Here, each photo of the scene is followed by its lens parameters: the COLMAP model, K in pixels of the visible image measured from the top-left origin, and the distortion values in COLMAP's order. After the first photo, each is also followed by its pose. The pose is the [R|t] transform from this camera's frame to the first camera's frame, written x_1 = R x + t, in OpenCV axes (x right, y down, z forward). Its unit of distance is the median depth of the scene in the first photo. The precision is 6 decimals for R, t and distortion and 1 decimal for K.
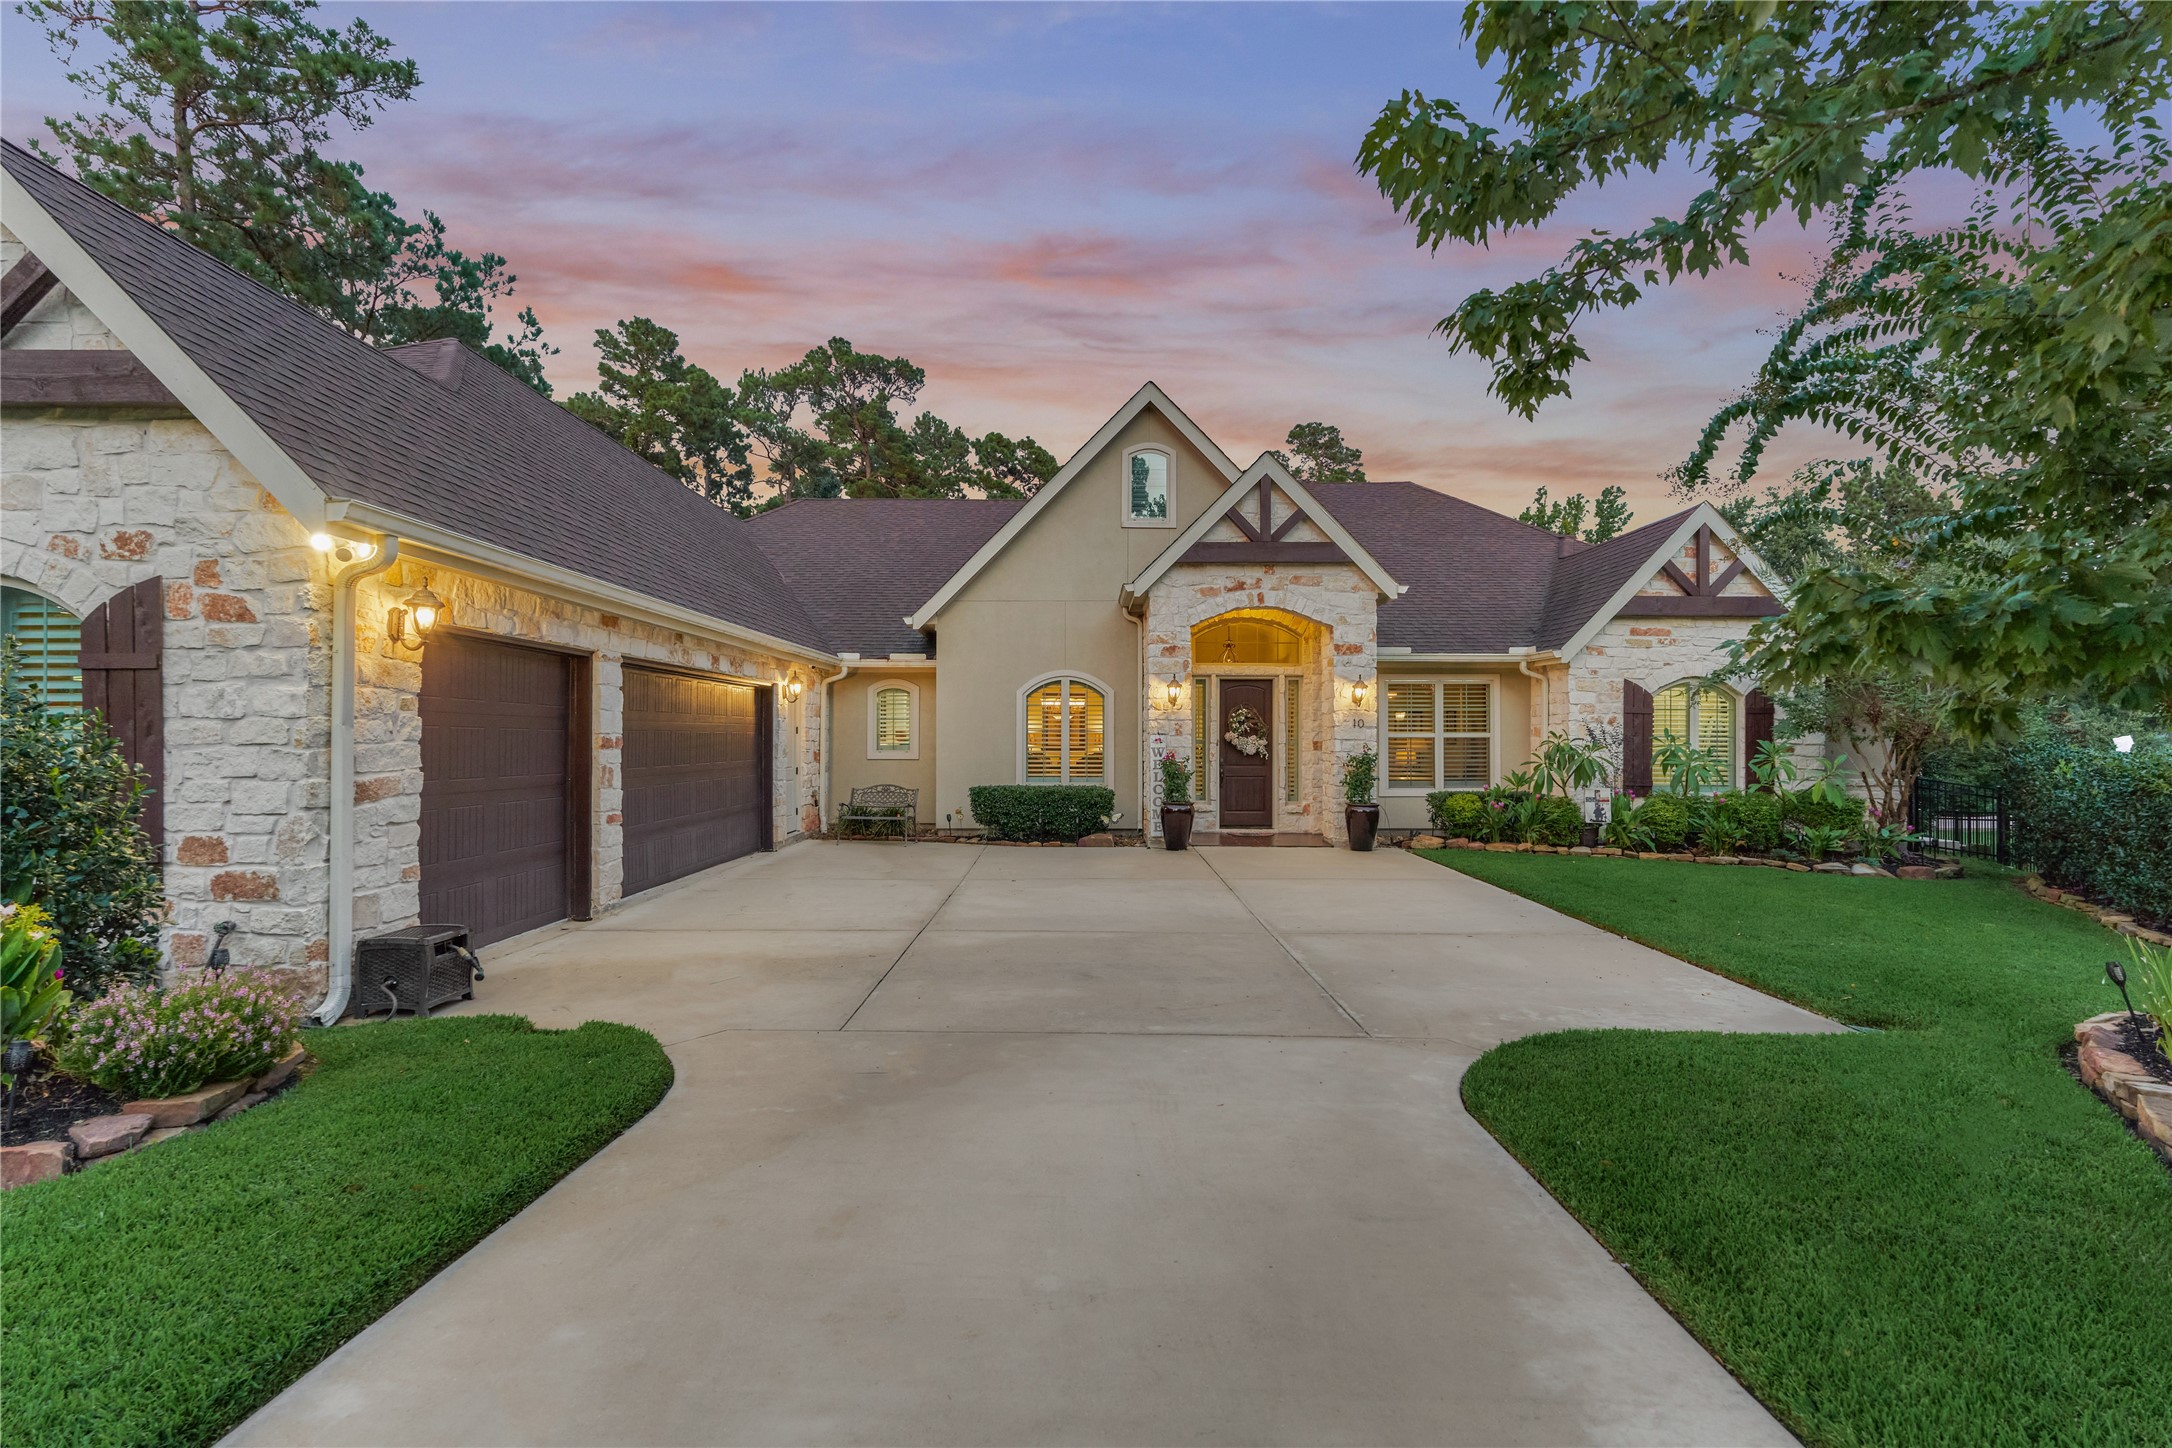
lens RADIAL K [[1013.3, 0, 1088.8], [0, 1013.3, 728.6], [0, 0, 1]] dist [-0.009304, 0.000610]
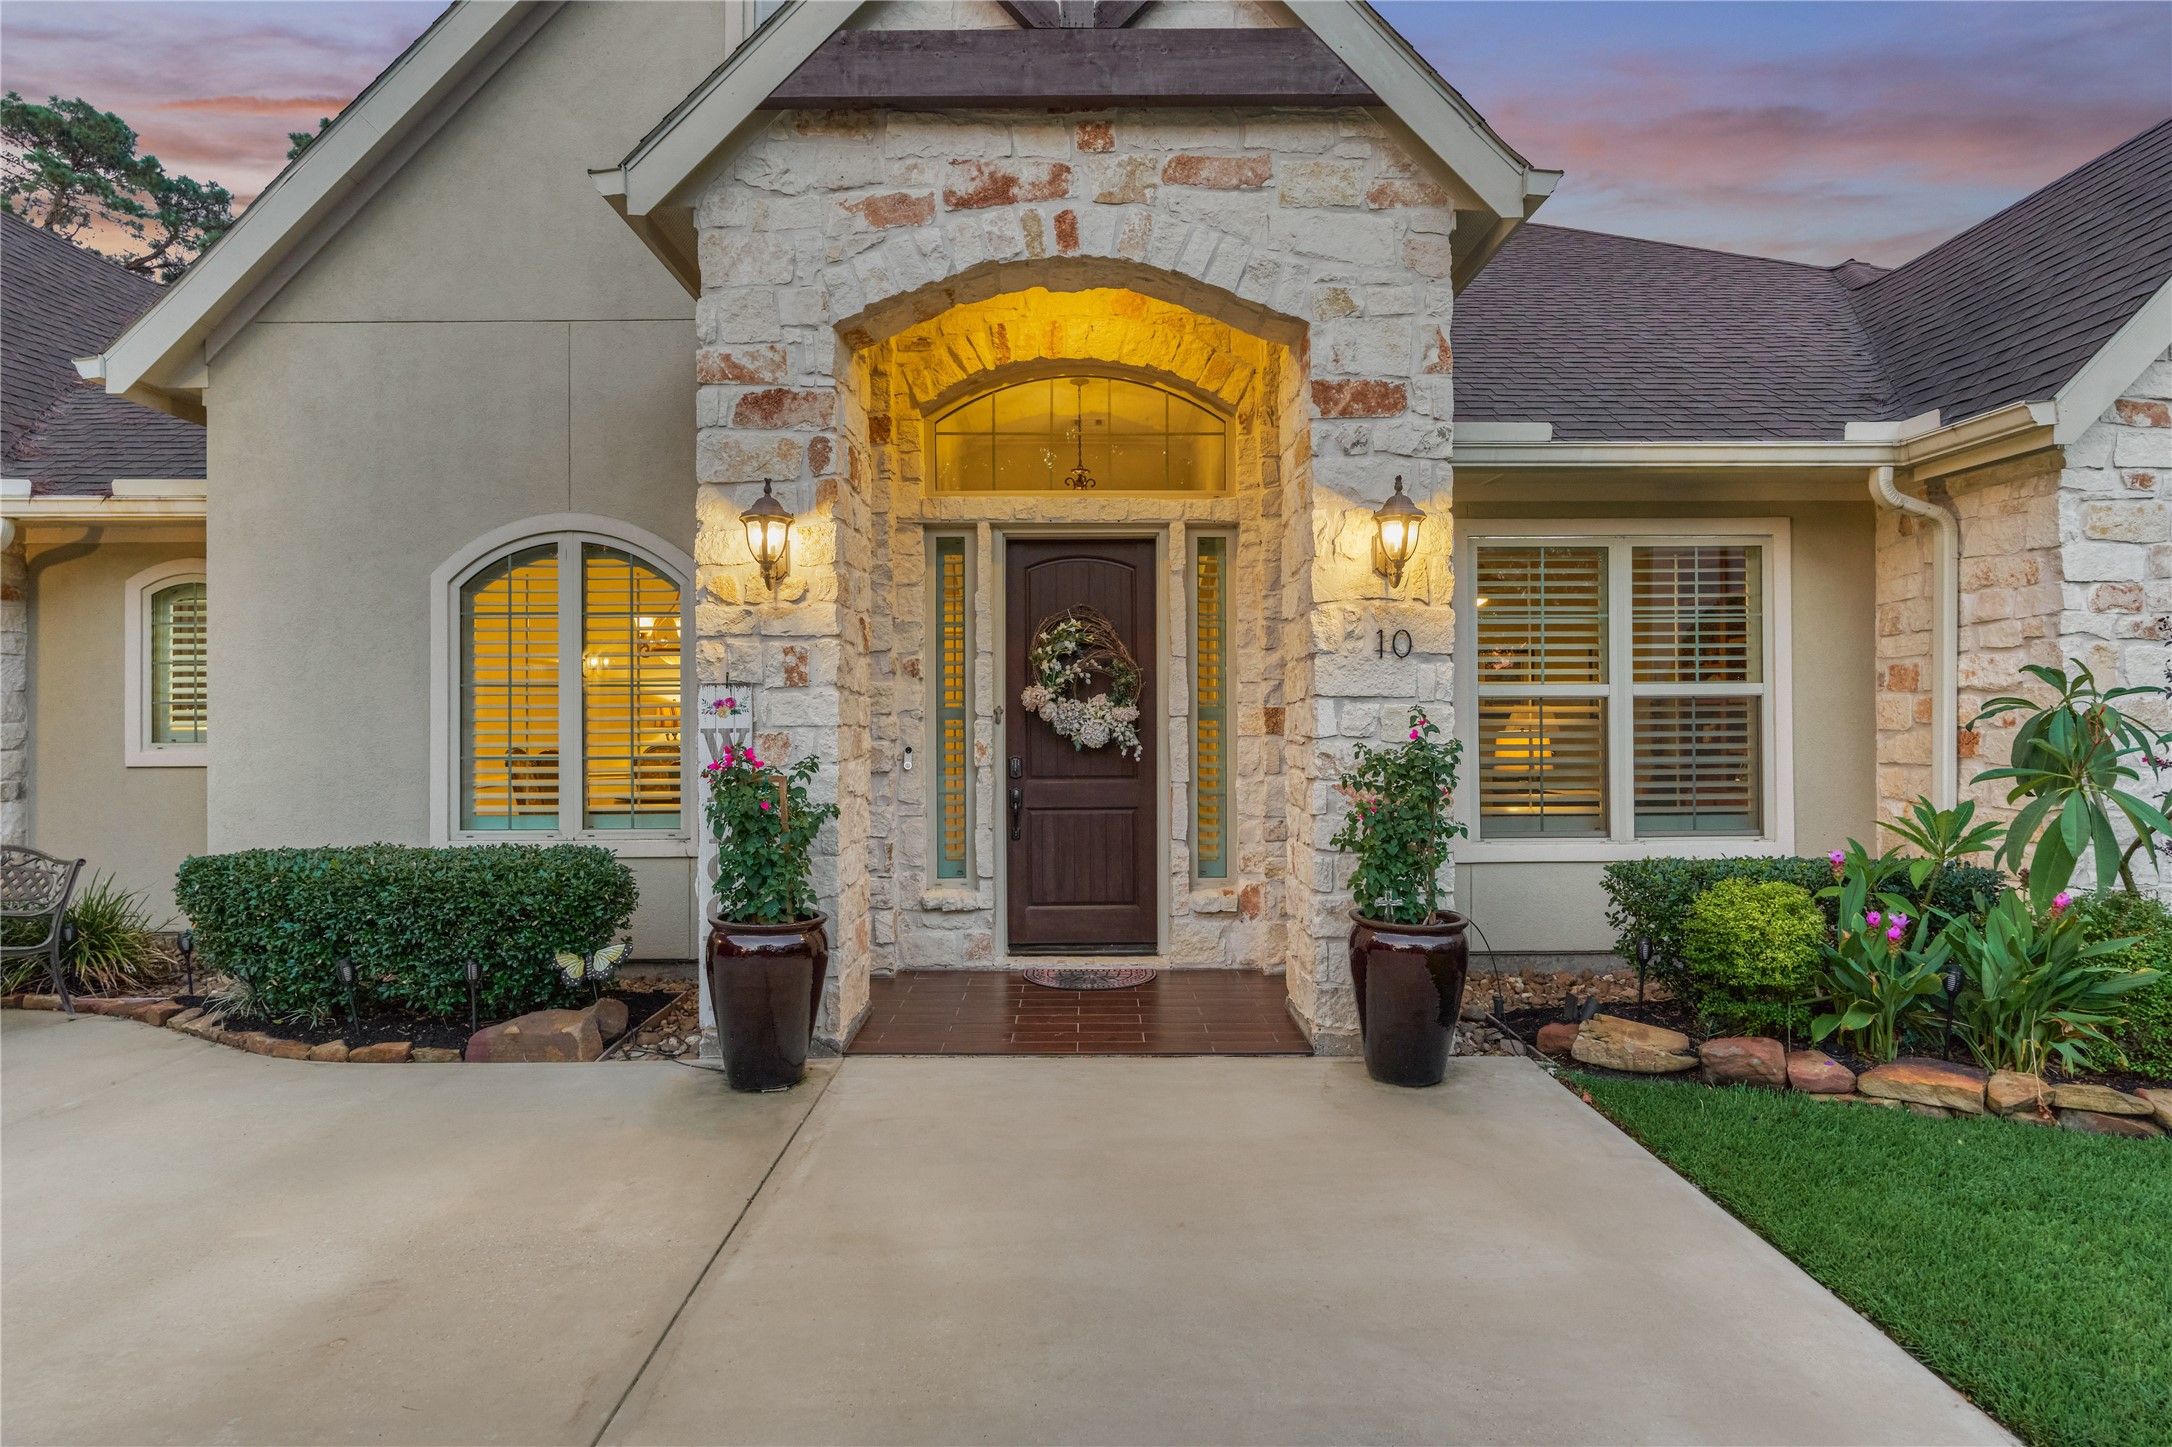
lens RADIAL K [[1183.5, 0, 1081.2], [0, 1183.5, 721.9], [0, 0, 1]] dist [-0.007159, 0.000523]
pose [[0.999977, -0.006783, -0.000863, 0.165956], [0.006790, 0.999945, 0.007980, 0.013953], [0.000808, -0.007986, 0.999968, 0.619932]]
